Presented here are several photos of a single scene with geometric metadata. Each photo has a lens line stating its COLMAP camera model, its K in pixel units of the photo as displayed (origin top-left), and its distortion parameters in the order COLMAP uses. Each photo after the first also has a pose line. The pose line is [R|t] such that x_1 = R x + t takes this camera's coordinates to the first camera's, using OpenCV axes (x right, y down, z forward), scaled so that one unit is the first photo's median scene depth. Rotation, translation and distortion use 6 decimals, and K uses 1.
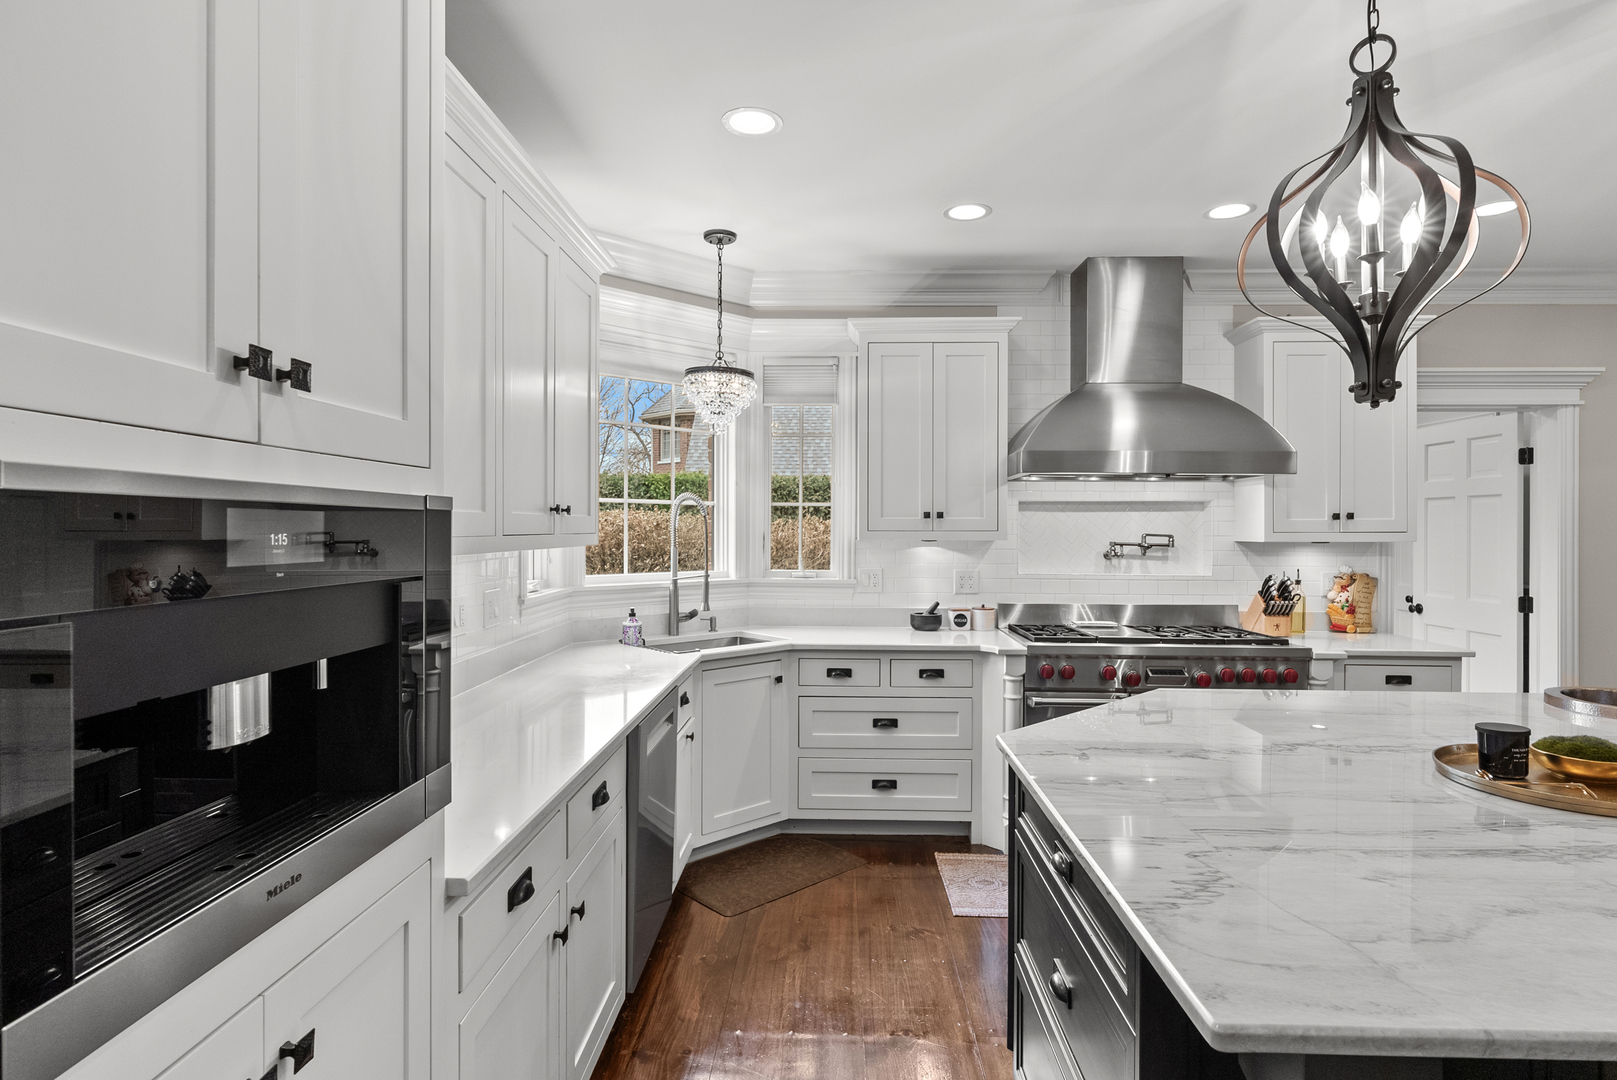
lens RADIAL K [[851.6, 0, 812.8], [0, 851.6, 530.3], [0, 0, 1]] dist [0.001337, 0.000717]
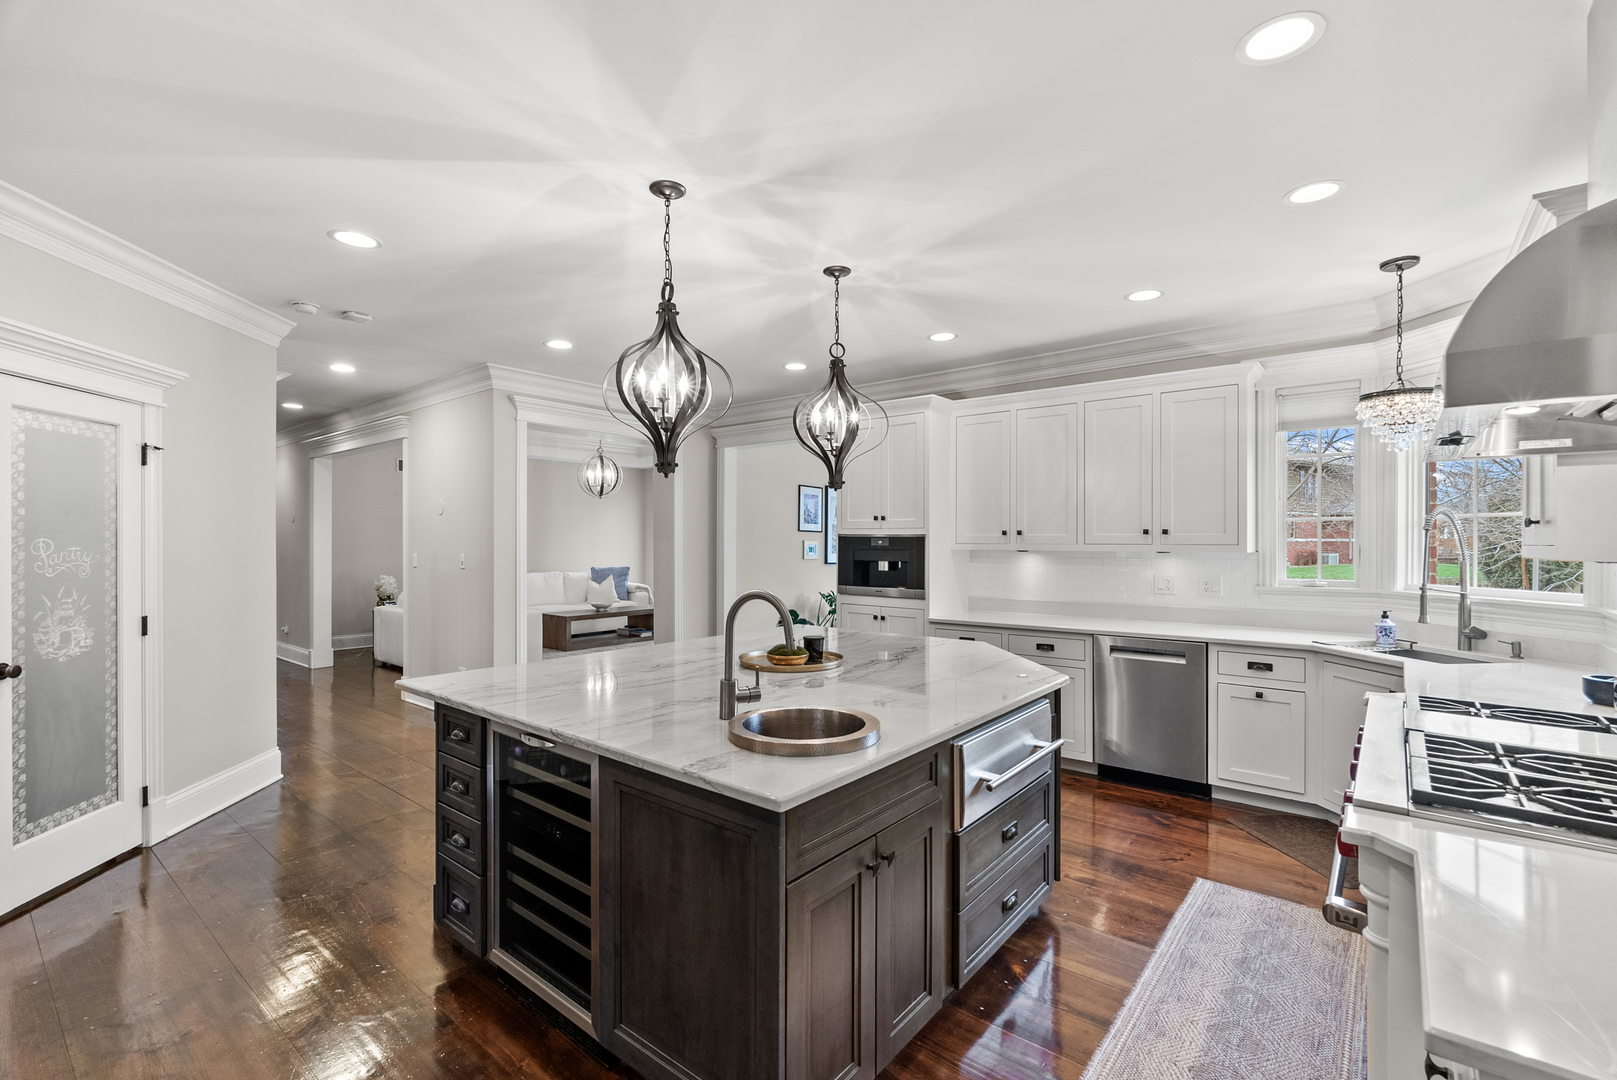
lens RADIAL K [[720.7, 0, 808.5], [0, 720.7, 540.0], [0, 0, 1]] dist [-0.000047, 0.000251]
pose [[-0.610948, -0.004710, -0.791657, 0.975414], [-0.006490, 0.999978, -0.000941, 0.001003], [0.791644, 0.004563, -0.610966, 0.912302]]
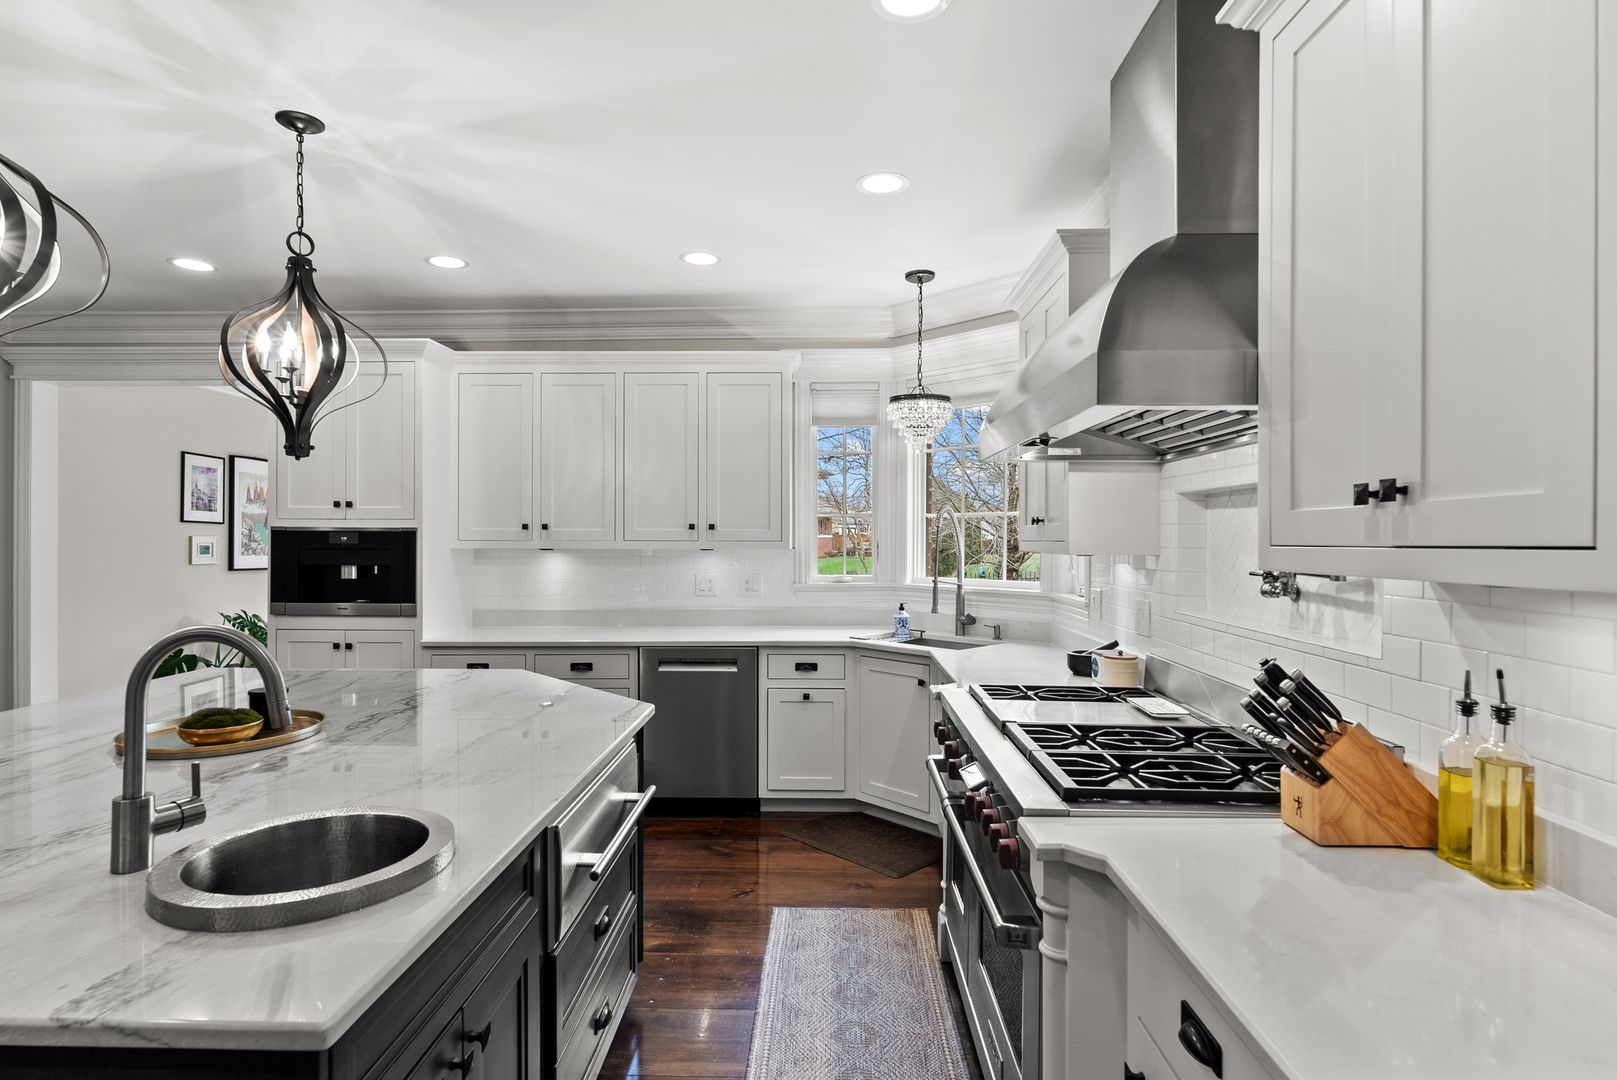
lens RADIAL K [[829.9, 0, 810.1], [0, 829.9, 537.9], [0, 0, 1]] dist [-0.001982, 0.001408]
pose [[0.001413, -0.002601, -0.999996, 0.917860], [-0.005746, 0.999980, -0.002609, 0.001327], [0.999982, 0.005750, 0.001398, 0.807862]]
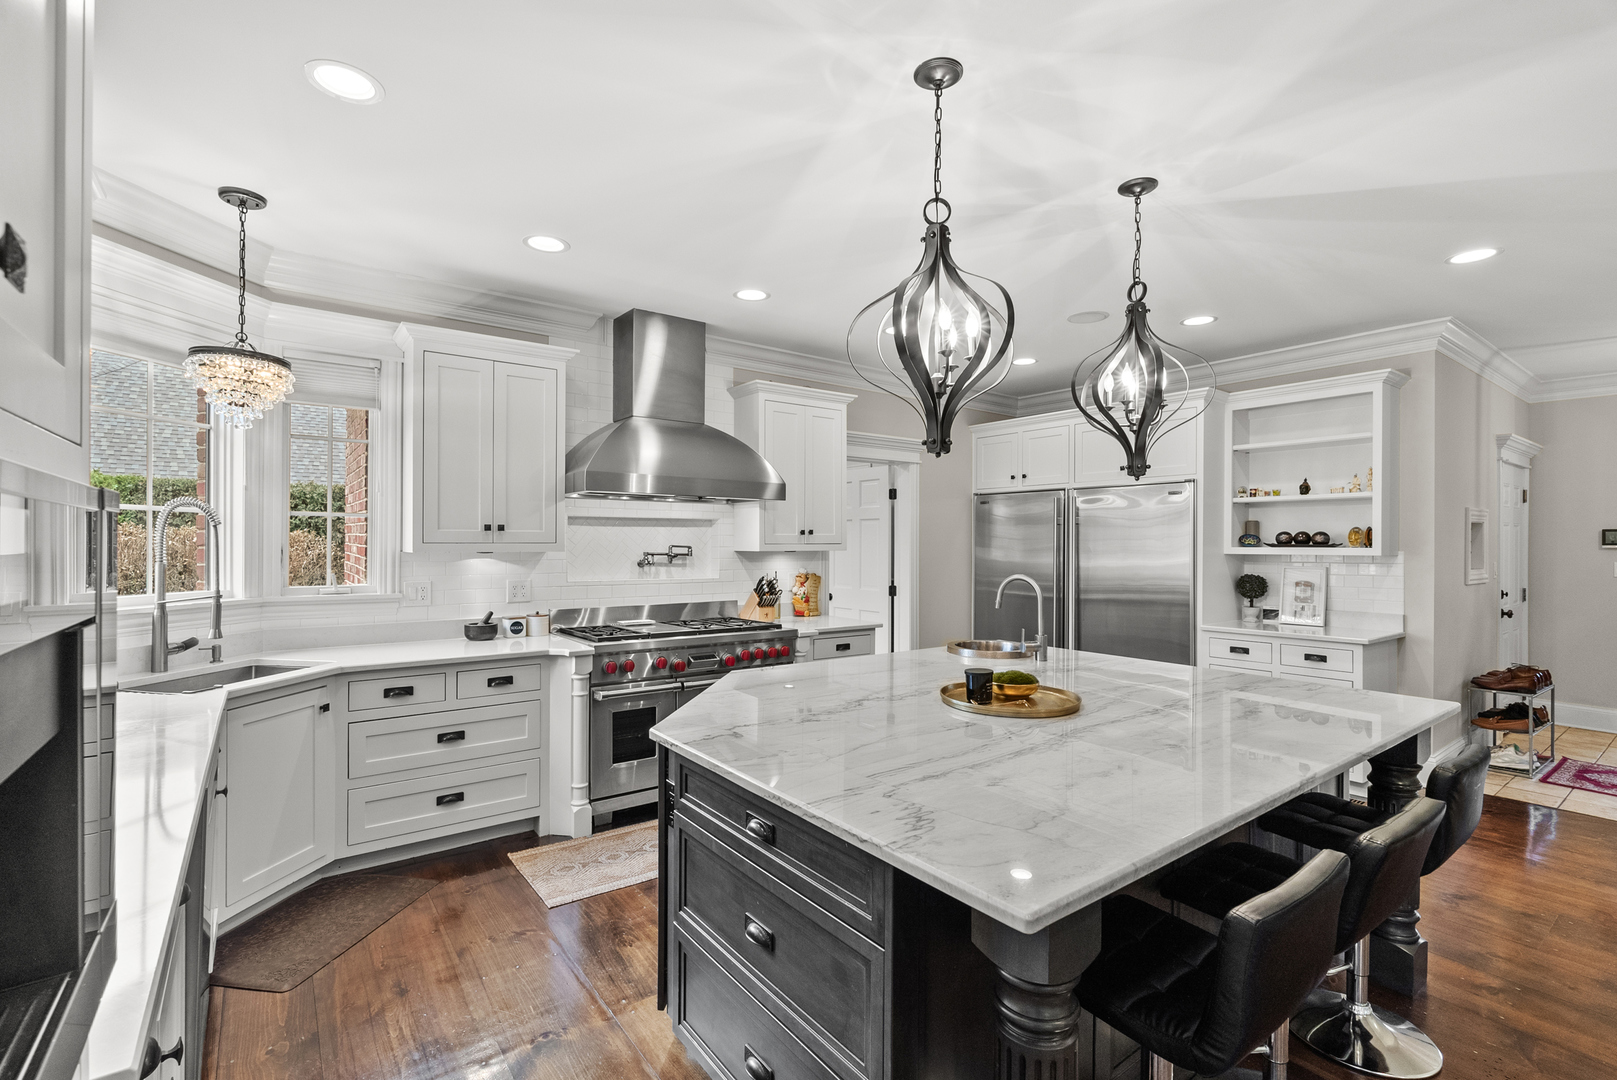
lens RADIAL K [[730.4, 0, 808.5], [0, 730.4, 540.0], [0, 0, 1]] dist [0.000079, 0.000615]
pose [[0.783297, 0.001968, 0.621644, -0.112515], [-0.000183, 0.999996, -0.002935, -0.000386], [-0.621647, 0.002186, 0.783294, 0.070931]]
